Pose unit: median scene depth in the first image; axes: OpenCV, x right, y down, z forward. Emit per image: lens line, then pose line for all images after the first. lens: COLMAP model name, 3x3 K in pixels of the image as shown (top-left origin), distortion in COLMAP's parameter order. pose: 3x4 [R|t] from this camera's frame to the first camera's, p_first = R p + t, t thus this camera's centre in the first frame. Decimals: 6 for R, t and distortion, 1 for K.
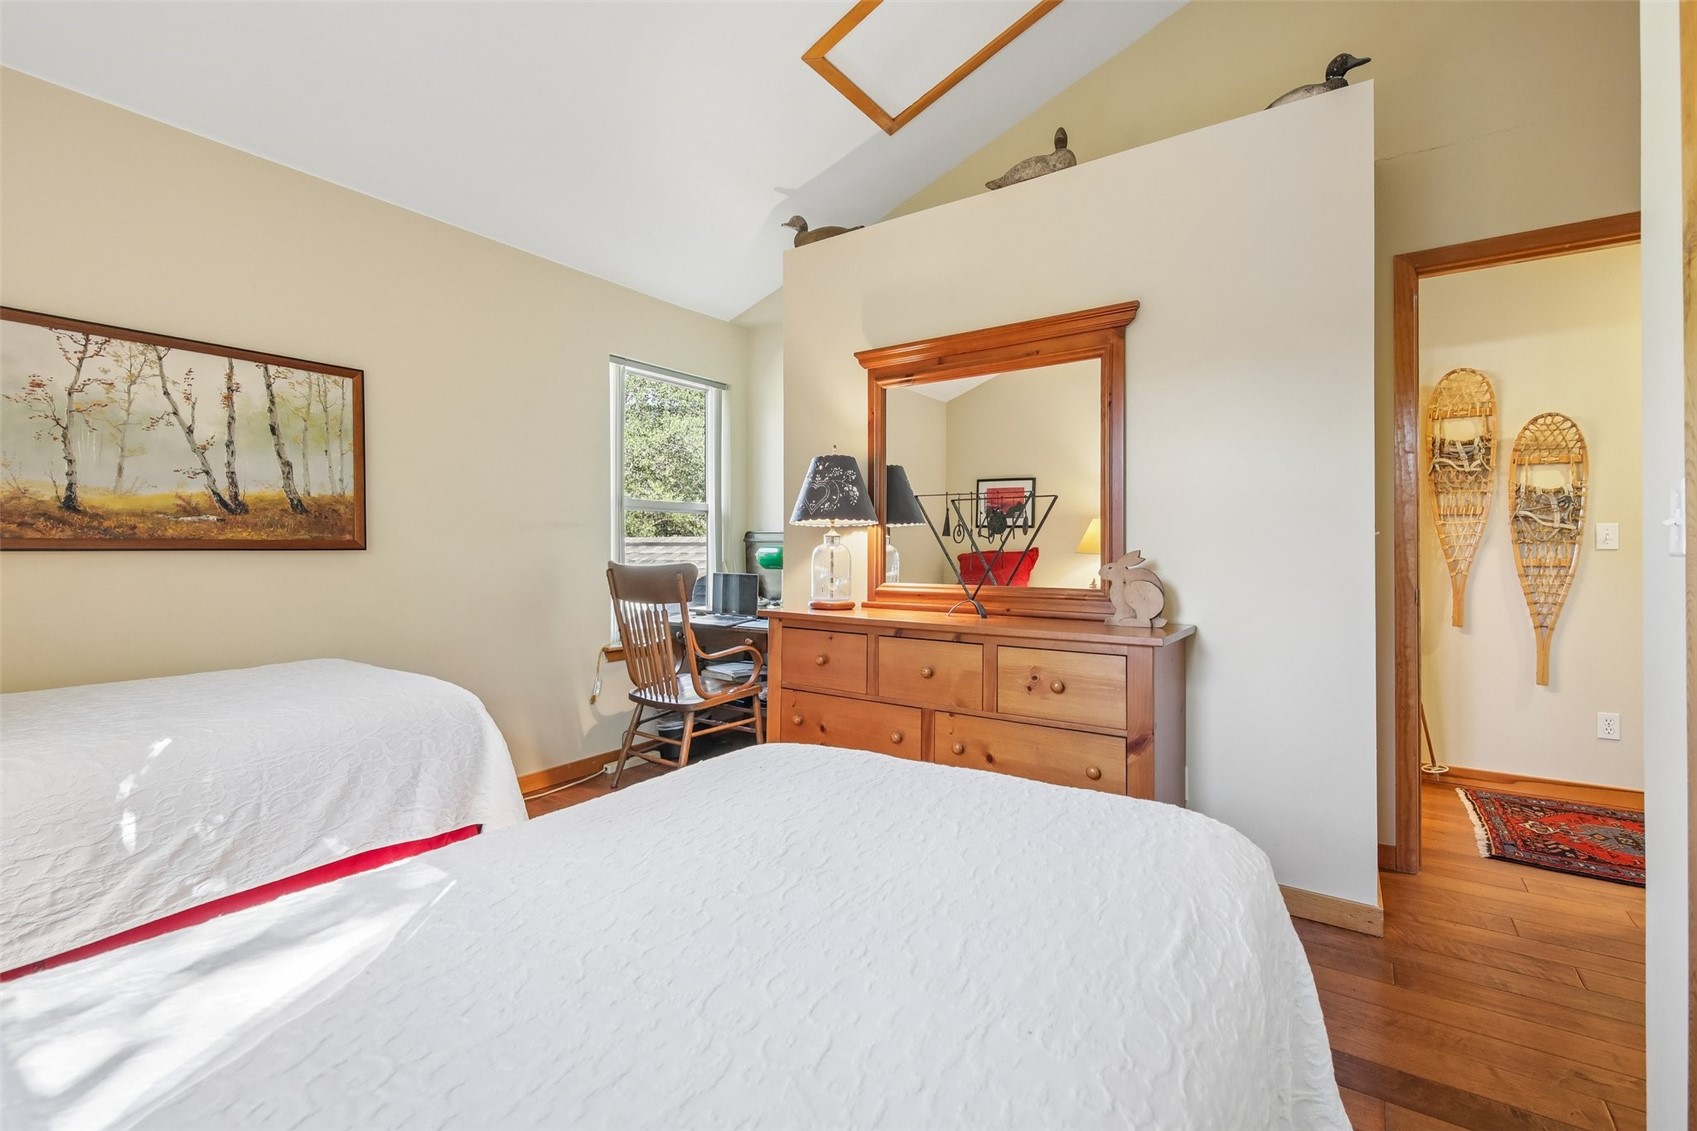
lens RADIAL K [[740.5, 0, 844.9], [0, 740.5, 556.8], [0, 0, 1]] dist [-0.010284, -0.005685]
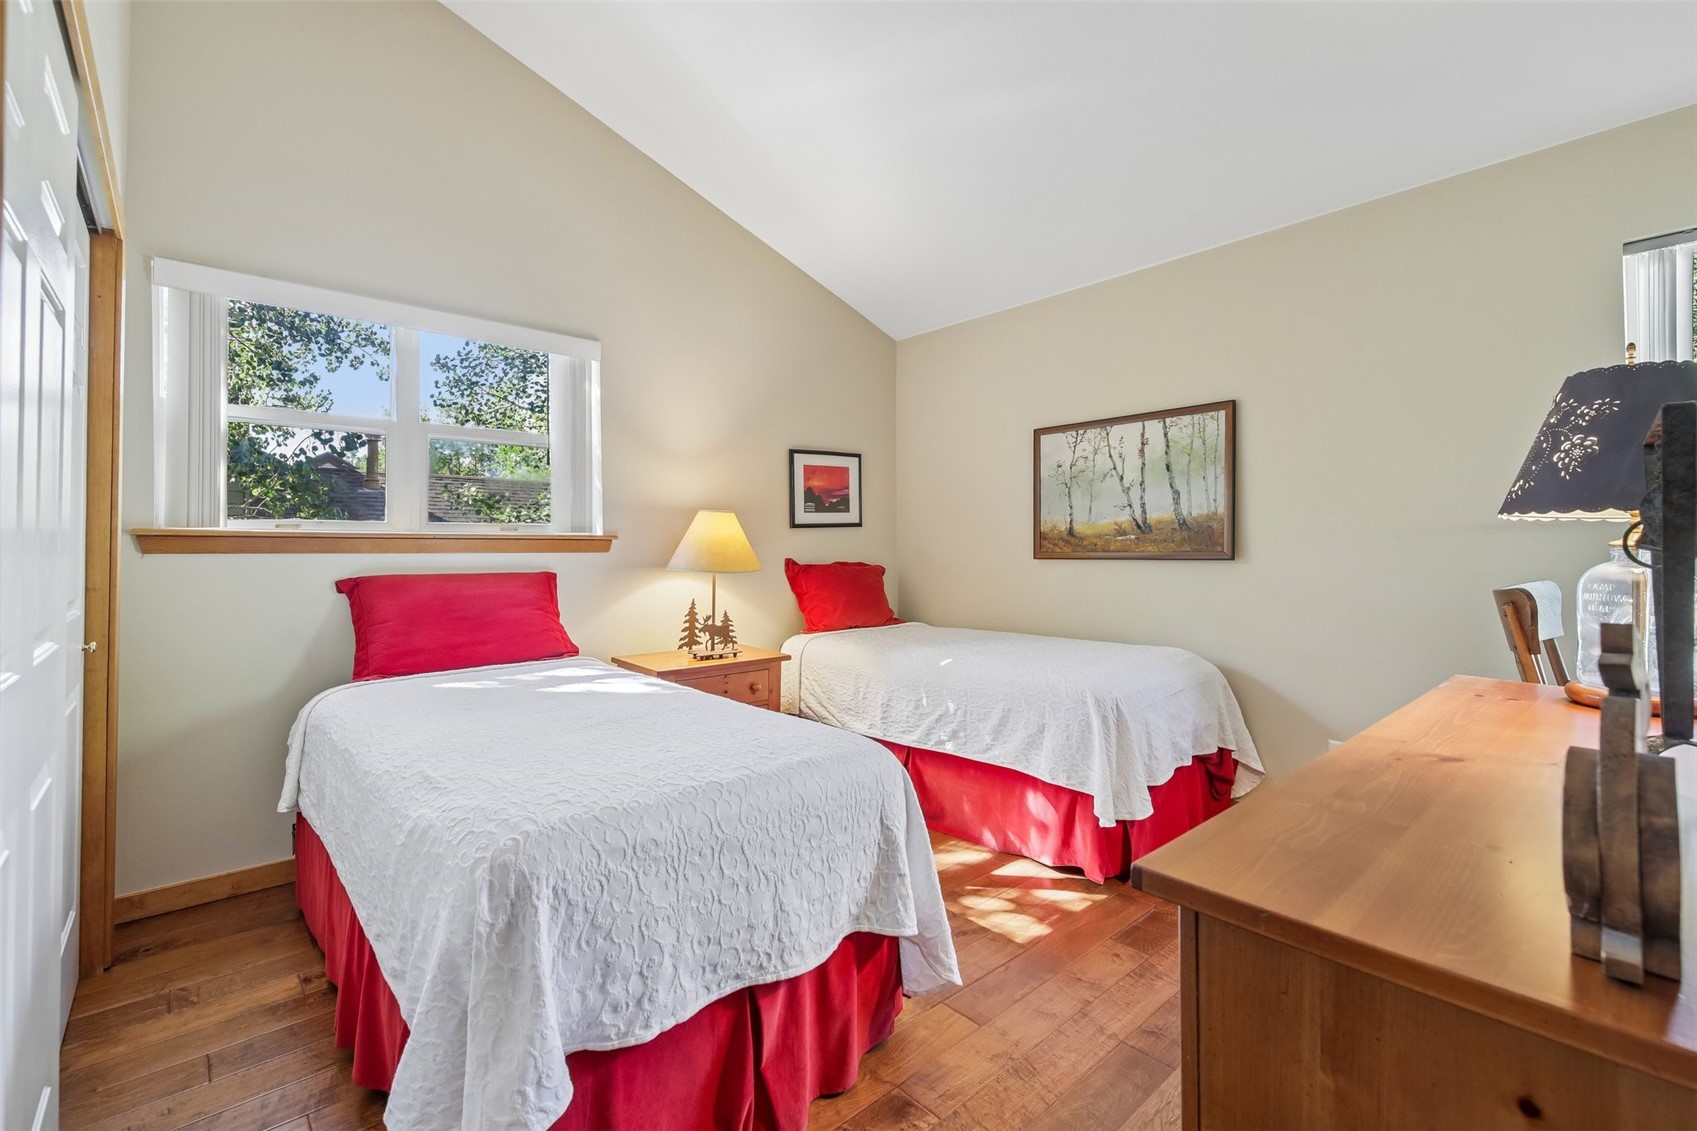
lens RADIAL K [[740.5, 0, 847.9], [0, 740.5, 554.9], [0, 0, 1]] dist [-0.010284, -0.005685]
pose [[-0.246639, 0.009662, -0.969059, 0.673861], [-0.000441, 0.999949, 0.010082, -0.032269], [0.969107, 0.002914, -0.246622, 0.818148]]
